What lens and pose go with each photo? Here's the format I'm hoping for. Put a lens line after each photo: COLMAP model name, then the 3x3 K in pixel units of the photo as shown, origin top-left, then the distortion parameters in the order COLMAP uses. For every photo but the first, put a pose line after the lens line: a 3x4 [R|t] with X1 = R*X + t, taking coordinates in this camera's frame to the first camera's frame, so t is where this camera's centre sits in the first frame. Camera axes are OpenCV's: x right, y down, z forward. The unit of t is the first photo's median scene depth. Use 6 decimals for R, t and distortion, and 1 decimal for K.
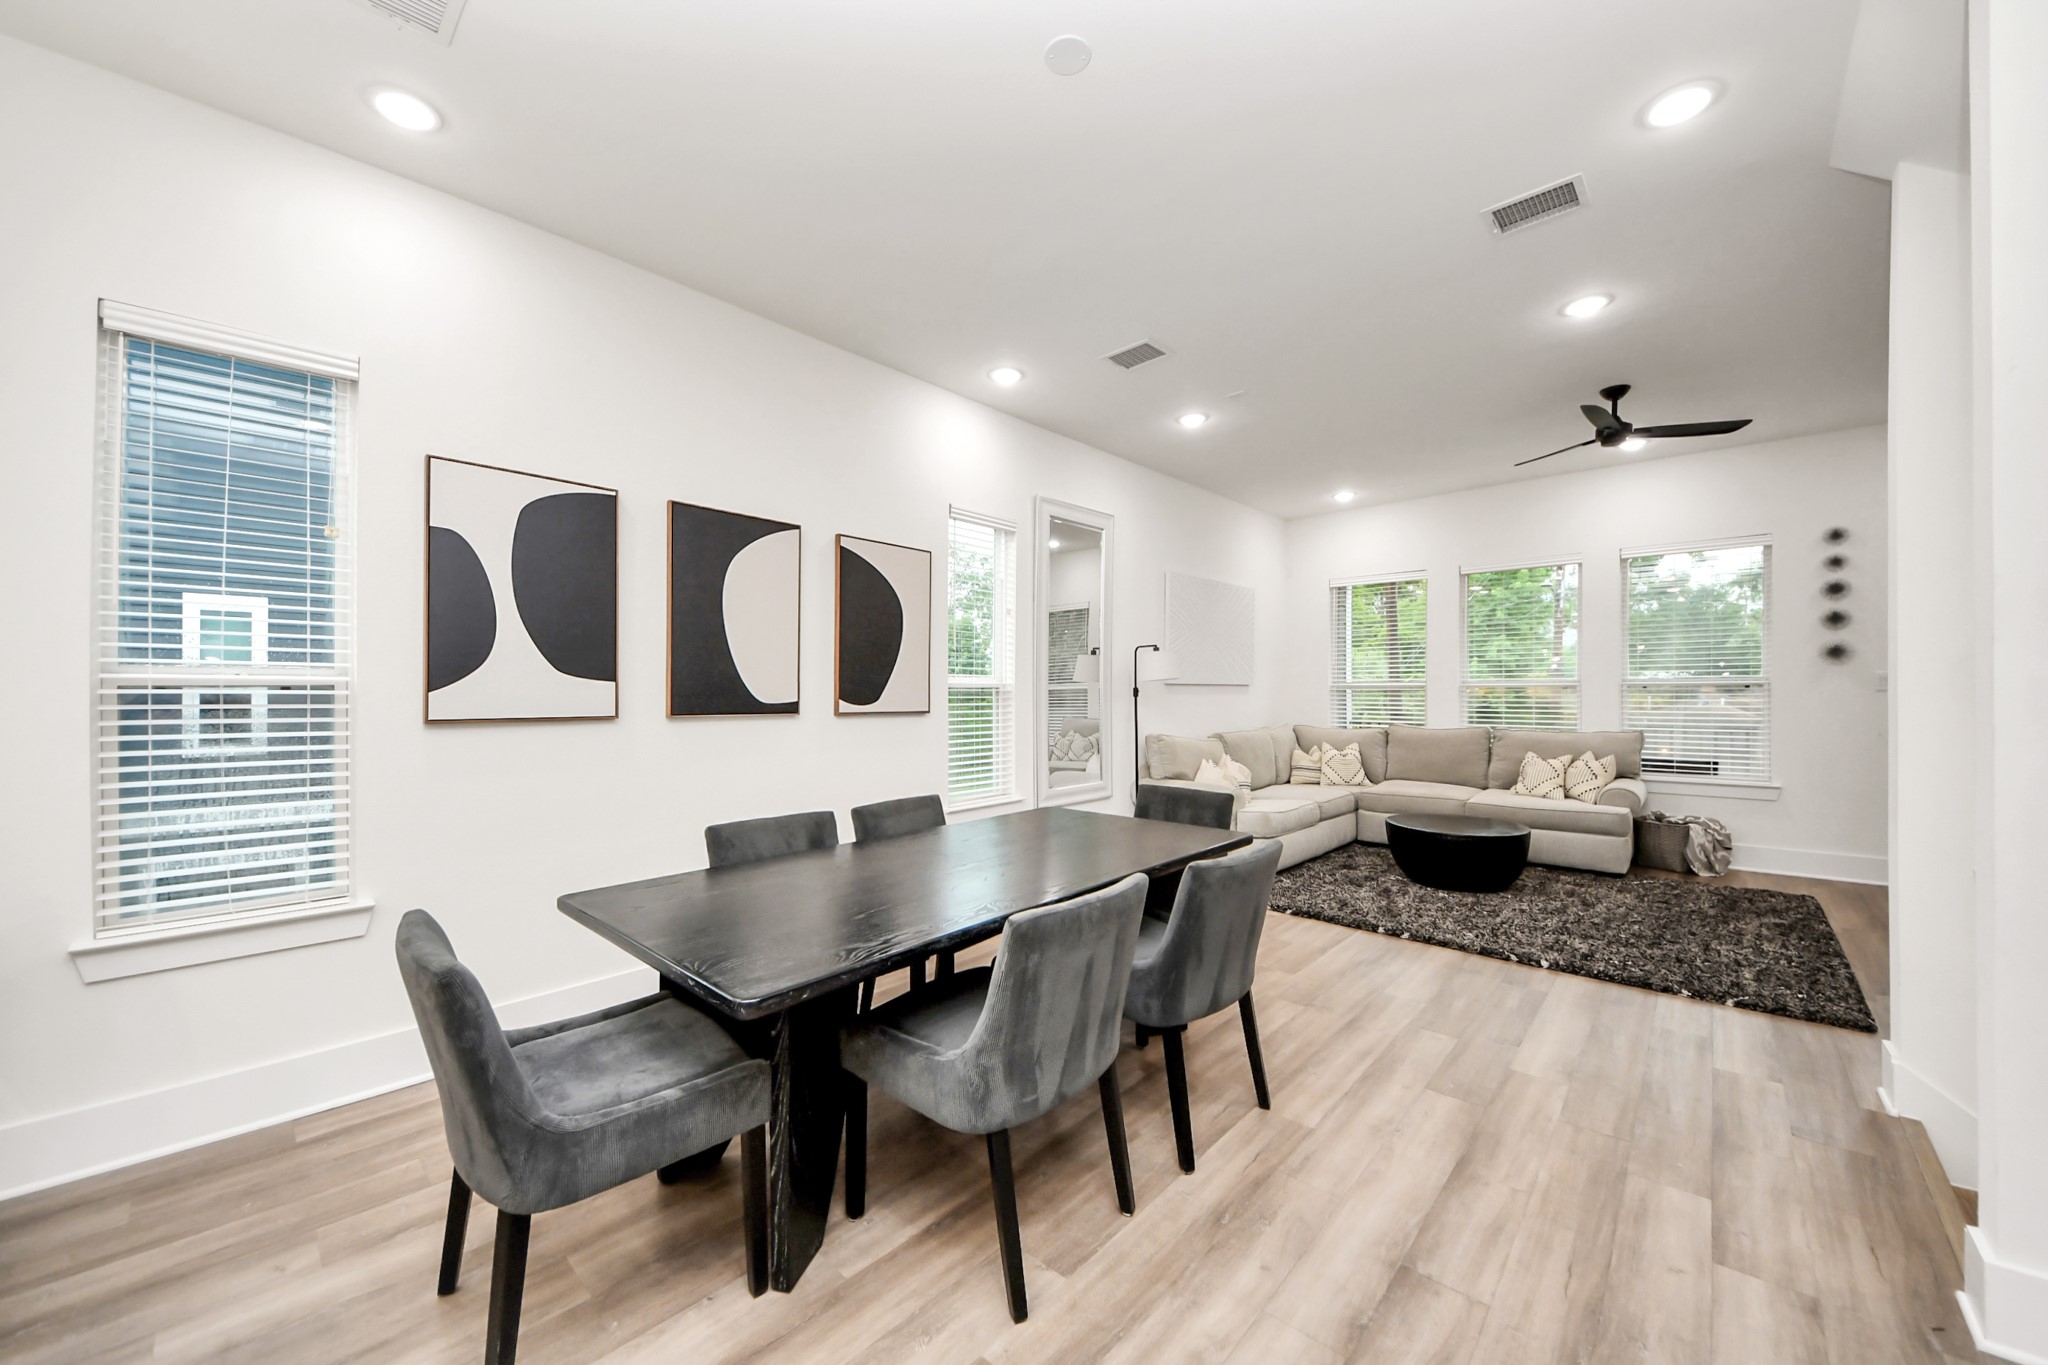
lens RADIAL K [[728.8, 0, 1030.7], [0, 728.8, 679.0], [0, 0, 1]] dist [-0.002413, -0.002808]
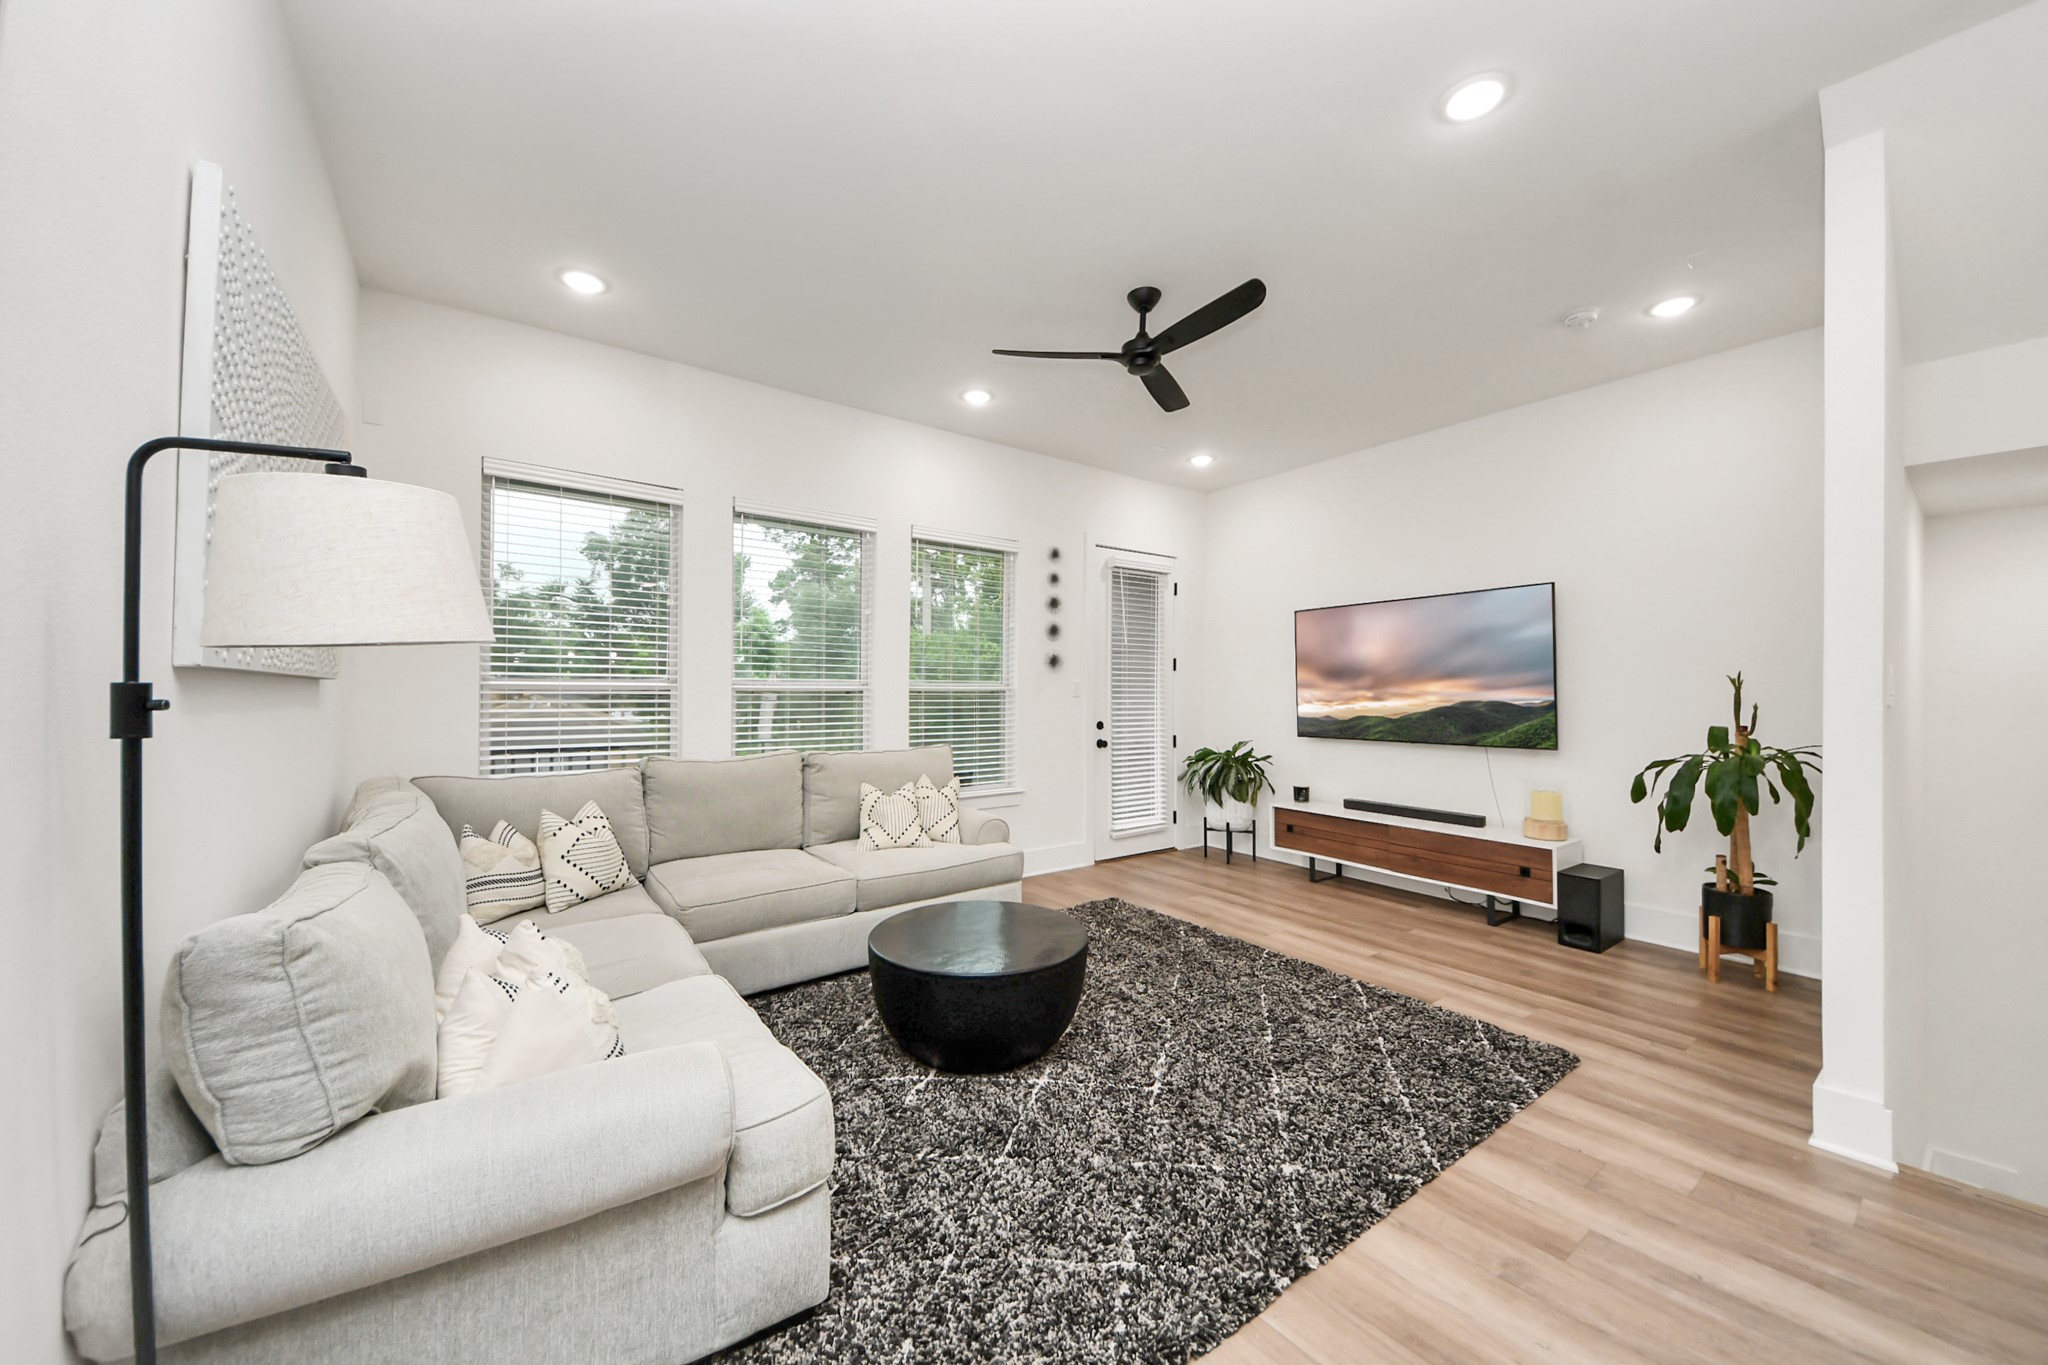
lens RADIAL K [[728.8, 0, 1008.9], [0, 728.8, 677.7], [0, 0, 1]] dist [-0.002413, -0.002808]
pose [[0.212802, 0.023601, 0.976810, 0.028193], [-0.022327, 0.999565, -0.019287, 0.009838], [-0.976840, -0.017705, 0.213236, 0.807711]]
